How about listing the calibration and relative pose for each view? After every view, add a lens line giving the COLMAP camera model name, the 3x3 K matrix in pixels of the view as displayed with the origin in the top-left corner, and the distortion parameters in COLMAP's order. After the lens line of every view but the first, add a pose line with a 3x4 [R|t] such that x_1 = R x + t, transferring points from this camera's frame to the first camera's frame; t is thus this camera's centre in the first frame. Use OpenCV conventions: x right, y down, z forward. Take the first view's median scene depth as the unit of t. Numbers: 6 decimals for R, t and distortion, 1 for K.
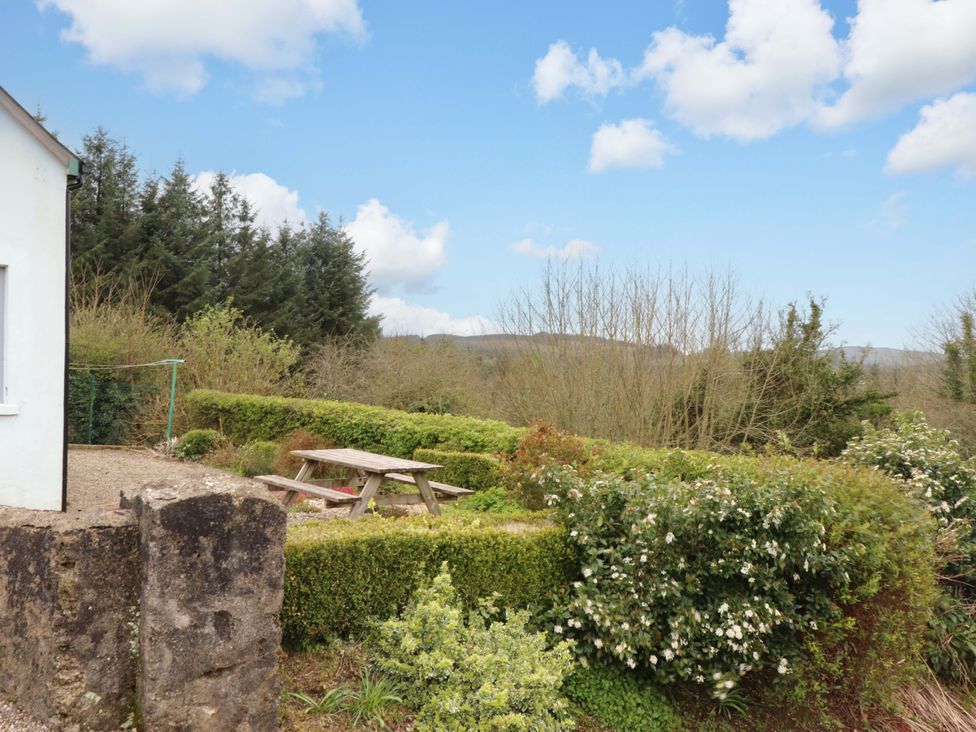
lens RADIAL K [[857.1, 0, 497.9], [0, 857.1, 363.7], [0, 0, 1]] dist [-0.008079, -0.013342]
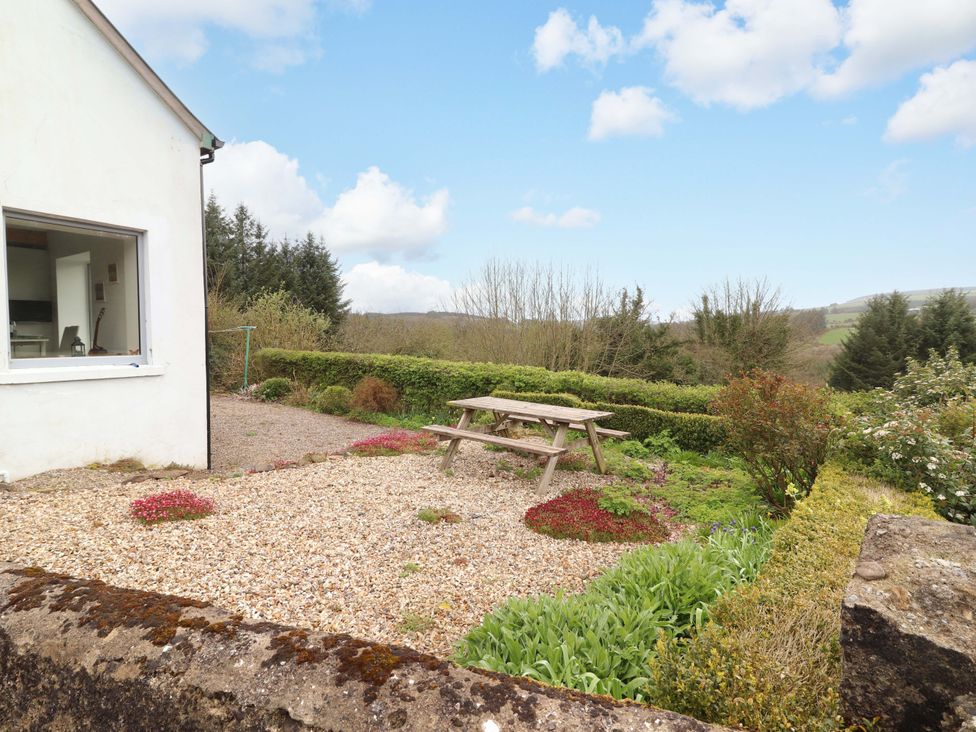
lens RADIAL K [[498.4, 0, 482.8], [0, 498.4, 358.9], [0, 0, 1]] dist [-0.008019, -0.002446]
pose [[0.988284, -0.025709, 0.150445, -0.074099], [0.016683, 0.998001, 0.060952, 0.002402], [-0.151711, -0.057728, 0.986738, 0.093414]]
